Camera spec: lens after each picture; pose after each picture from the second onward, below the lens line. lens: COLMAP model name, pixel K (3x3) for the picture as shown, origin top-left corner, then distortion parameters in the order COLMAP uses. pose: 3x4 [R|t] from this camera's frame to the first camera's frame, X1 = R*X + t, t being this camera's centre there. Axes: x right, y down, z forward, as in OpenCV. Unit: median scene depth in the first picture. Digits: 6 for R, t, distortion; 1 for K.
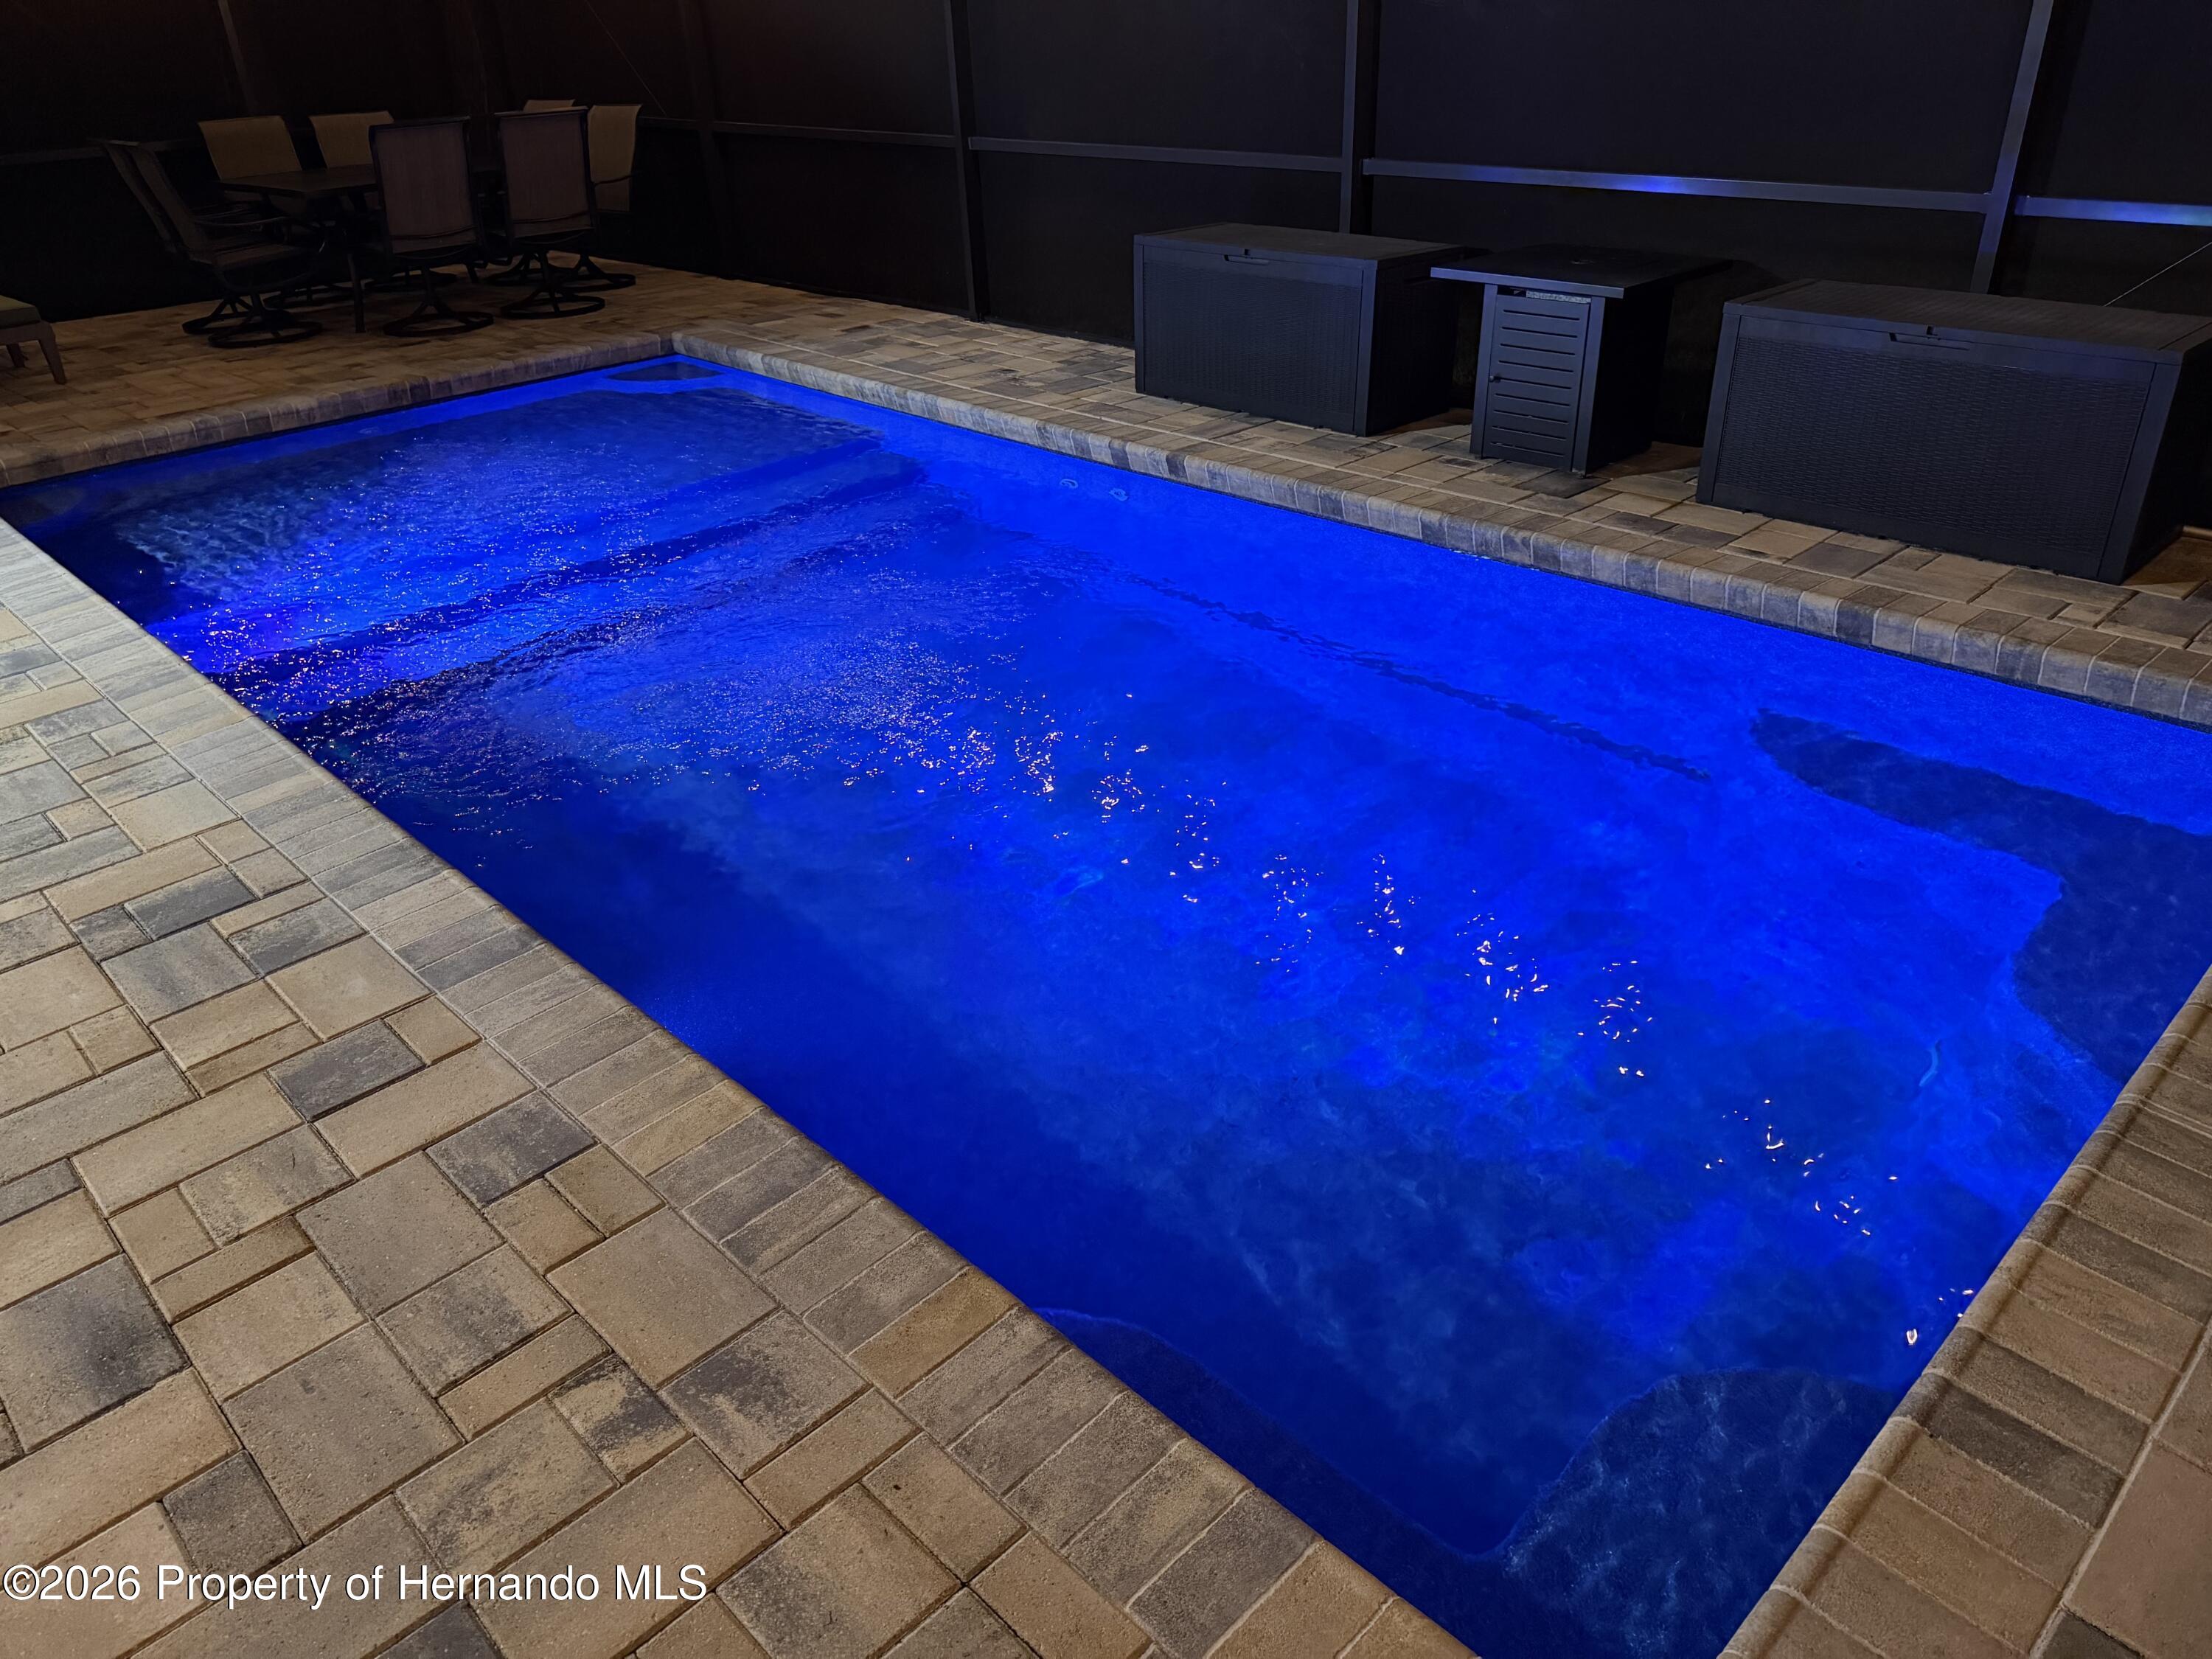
lens RADIAL K [[1550.7, 0, 1110.0], [0, 1550.7, 833.7], [0, 0, 1]] dist [0.049481, -0.054519]
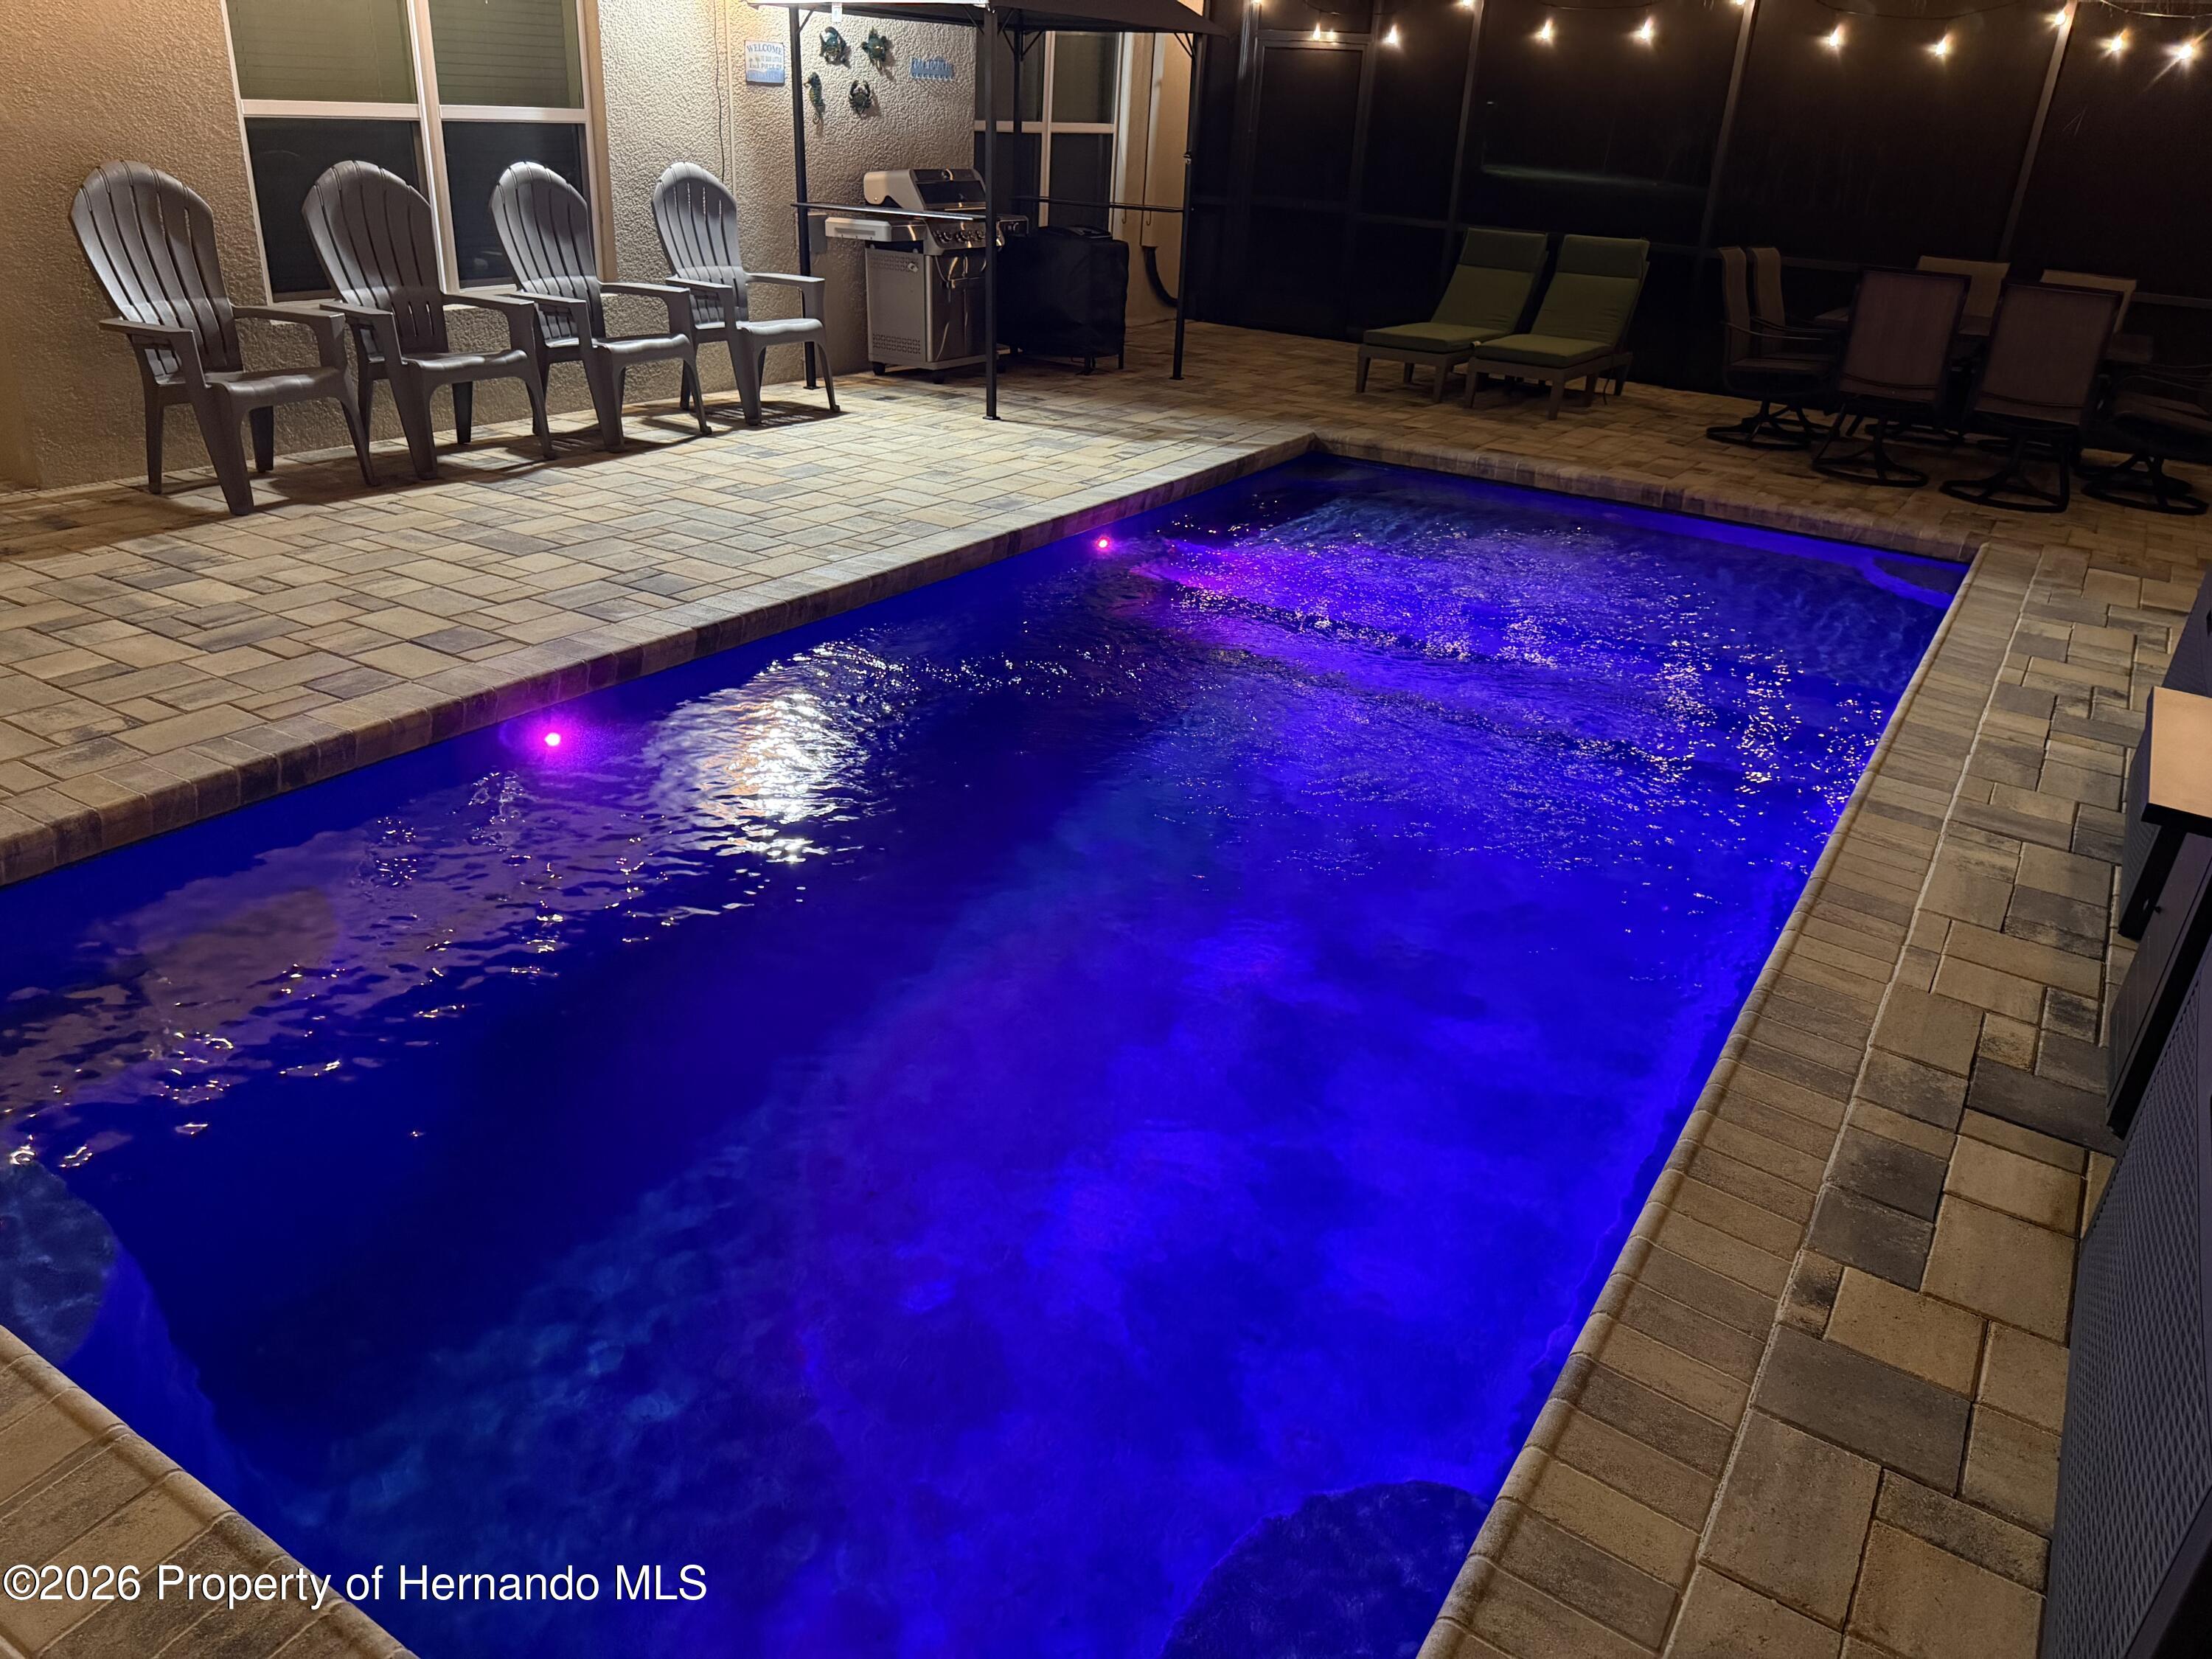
lens RADIAL K [[1550.7, 0, 1108.8], [0, 1550.7, 830.9], [0, 0, 1]] dist [0.049481, -0.054519]
pose [[0.228542, 0.459593, -0.858221, 0.640282], [-0.531358, 0.797552, 0.285604, -0.283666], [0.815737, 0.390750, 0.426482, 0.471435]]
